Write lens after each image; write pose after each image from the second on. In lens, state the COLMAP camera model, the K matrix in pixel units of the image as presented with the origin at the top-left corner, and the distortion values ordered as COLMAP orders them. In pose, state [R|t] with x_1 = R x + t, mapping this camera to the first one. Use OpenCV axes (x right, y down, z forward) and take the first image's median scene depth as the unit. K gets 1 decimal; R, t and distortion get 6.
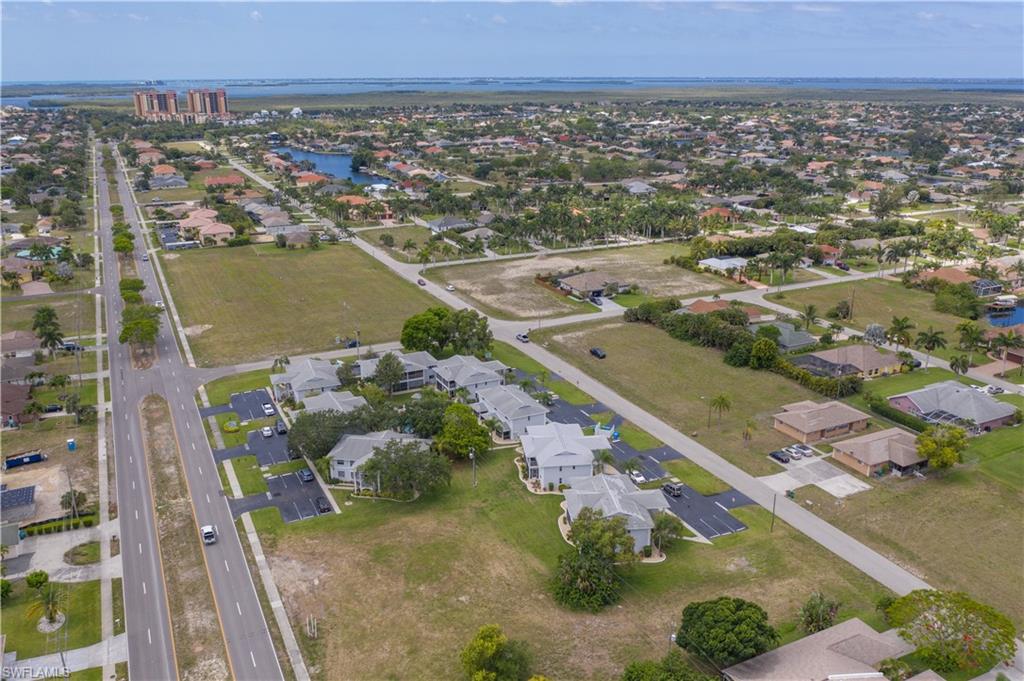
lens RADIAL K [[816.2, 0, 510.7], [0, 816.2, 342.2], [0, 0, 1]] dist [-0.012577, -0.006472]
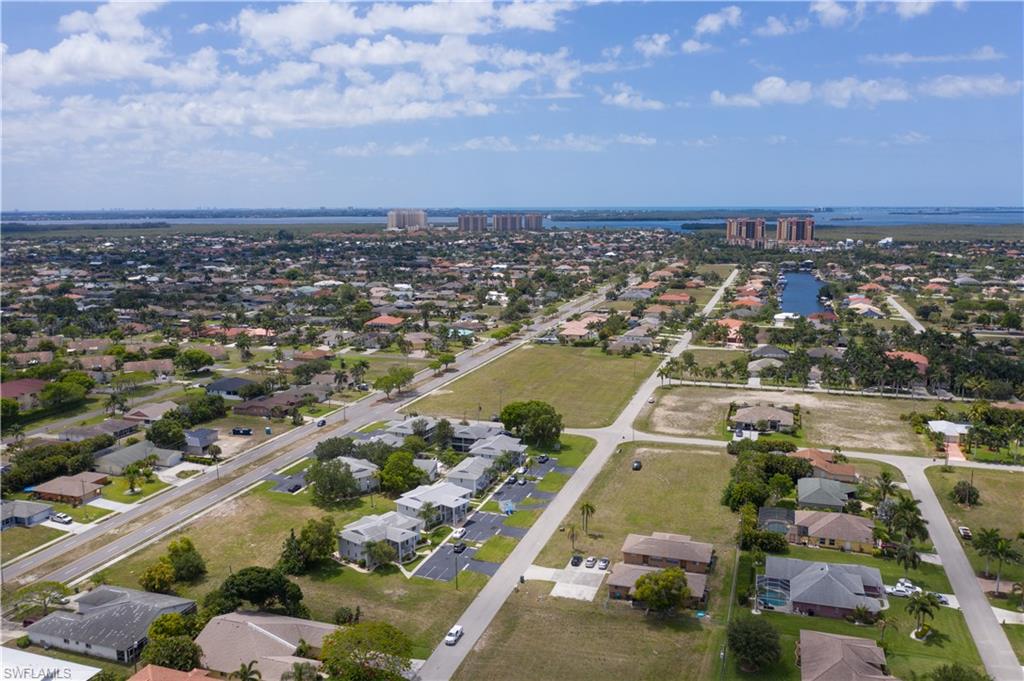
lens RADIAL K [[816.2, 0, 515.6], [0, 816.2, 341.9], [0, 0, 1]] dist [-0.012577, -0.006472]
pose [[0.717665, 0.115986, -0.686662, 1.019617], [-0.215648, 0.974579, -0.060766, -0.065470], [0.662158, 0.191687, 0.724433, 0.082425]]
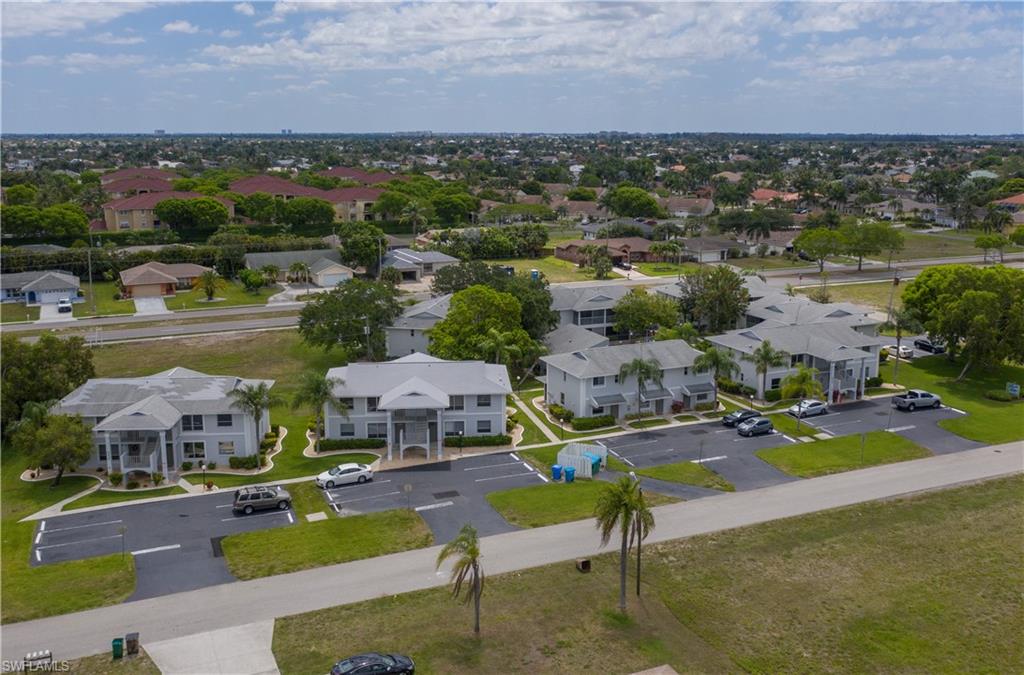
lens RADIAL K [[957.9, 0, 519.0], [0, 957.9, 333.4], [0, 0, 1]] dist [-0.015573, 0.000000]
pose [[-0.034435, 0.206795, -0.977778, 0.625638], [-0.310803, 0.927630, 0.207135, -0.044845], [0.949850, 0.311029, 0.032330, 1.019191]]
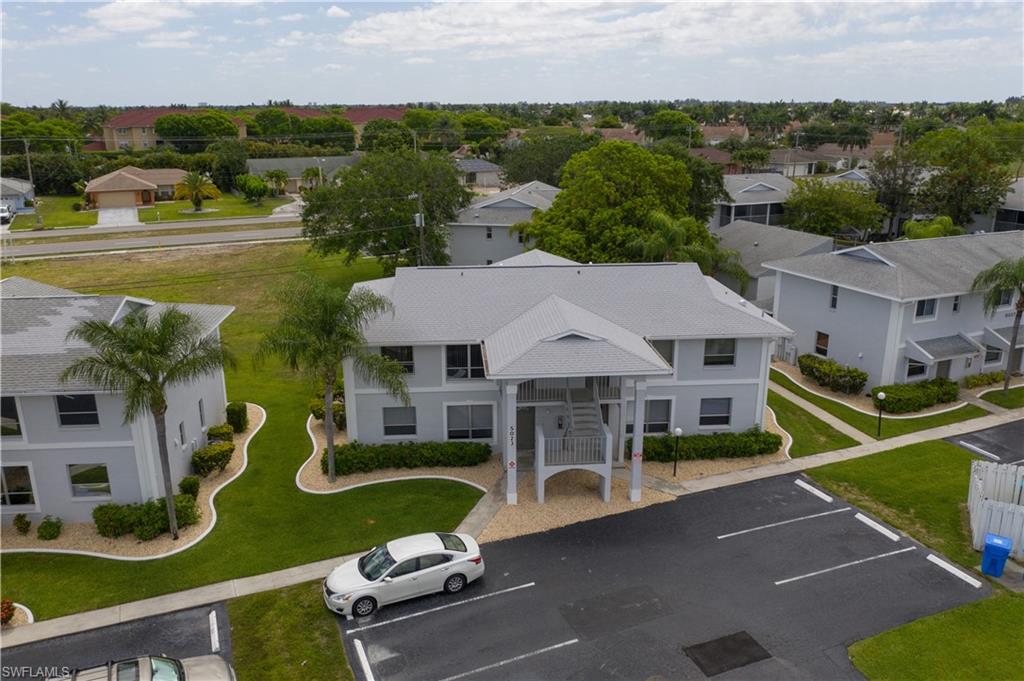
lens RADIAL K [[816.2, 0, 507.3], [0, 816.2, 360.5], [0, 0, 1]] dist [-0.012577, -0.006472]
pose [[-0.042946, 0.304048, -0.951688, 0.279331], [-0.307012, 0.902460, 0.302175, 0.072008], [0.950736, 0.305157, 0.054590, 0.969095]]
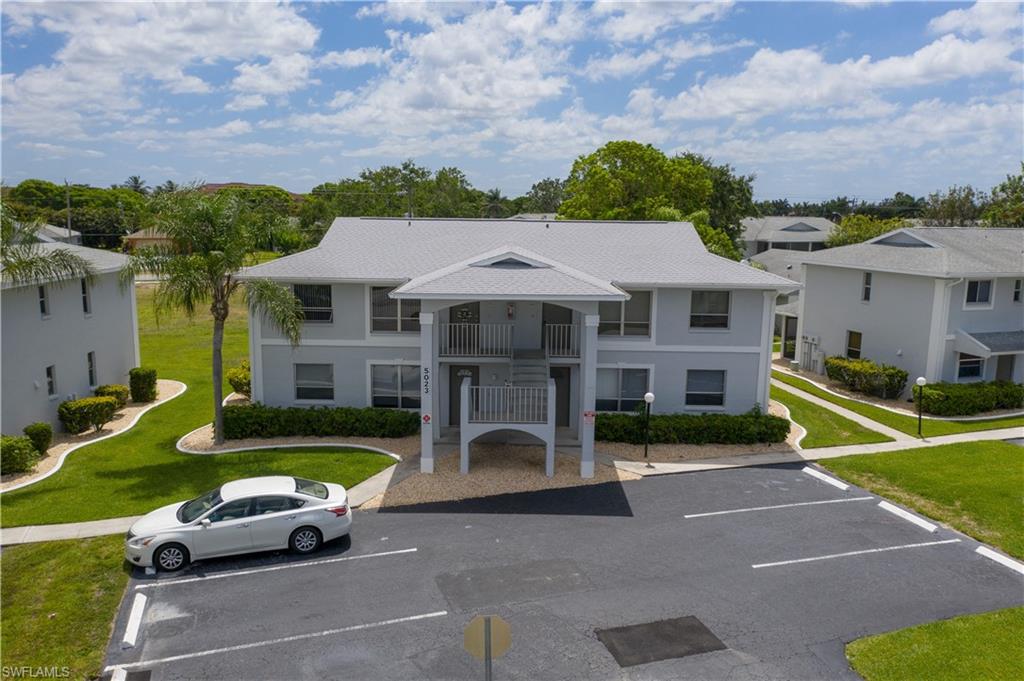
lens RADIAL K [[816.2, 0, 506.5], [0, 816.2, 350.1], [0, 0, 1]] dist [-0.012577, -0.006472]
pose [[-0.122397, 0.174576, -0.977007, 0.249268], [-0.322857, 0.923862, 0.205527, 0.102171], [0.938500, 0.340590, -0.056714, 1.003670]]
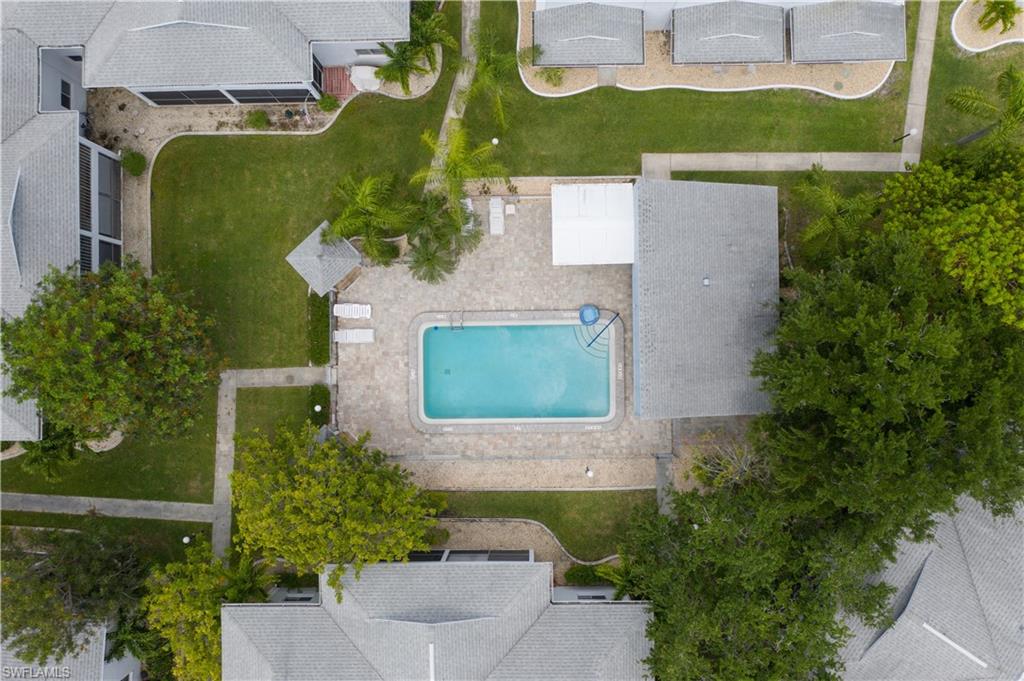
lens RADIAL K [[816.2, 0, 513.0], [0, 816.2, 340.7], [0, 0, 1]] dist [-0.012577, -0.006472]
pose [[0.427386, -0.903864, 0.019283, -0.136991], [0.291428, 0.157928, 0.943466, -0.119915], [-0.855810, -0.397605, 0.330907, 1.047399]]
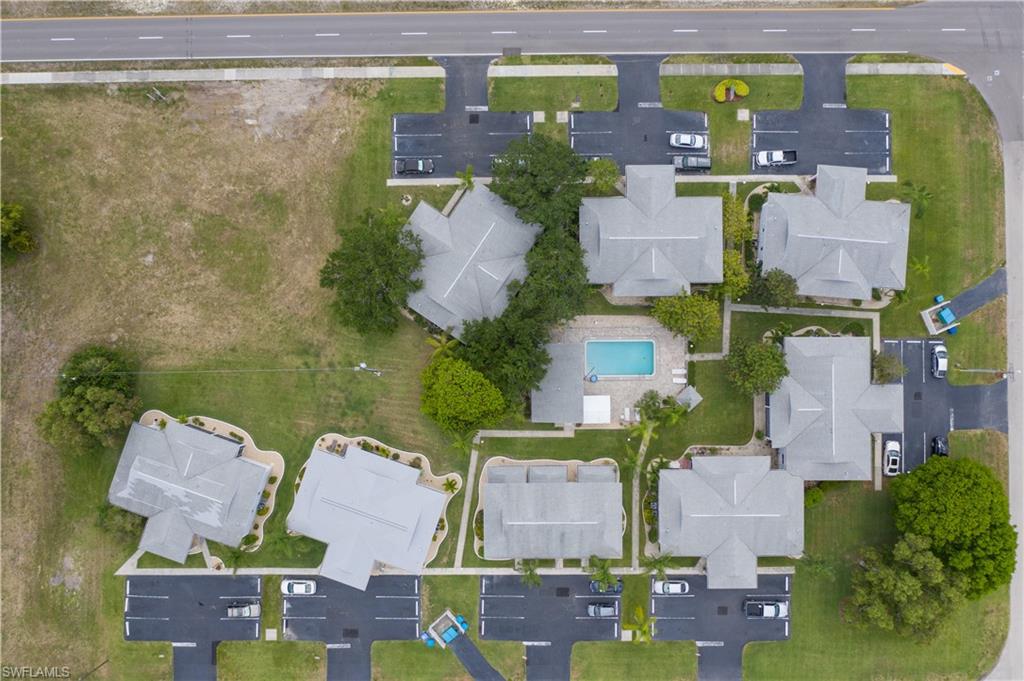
lens RADIAL K [[816.2, 0, 515.0], [0, 816.2, 339.9], [0, 0, 1]] dist [-0.012577, -0.006472]
pose [[-0.433290, 0.901249, -0.003097, -0.113781], [-0.270589, -0.126811, 0.954306, -0.510922], [0.859675, 0.414329, 0.298814, 0.838499]]
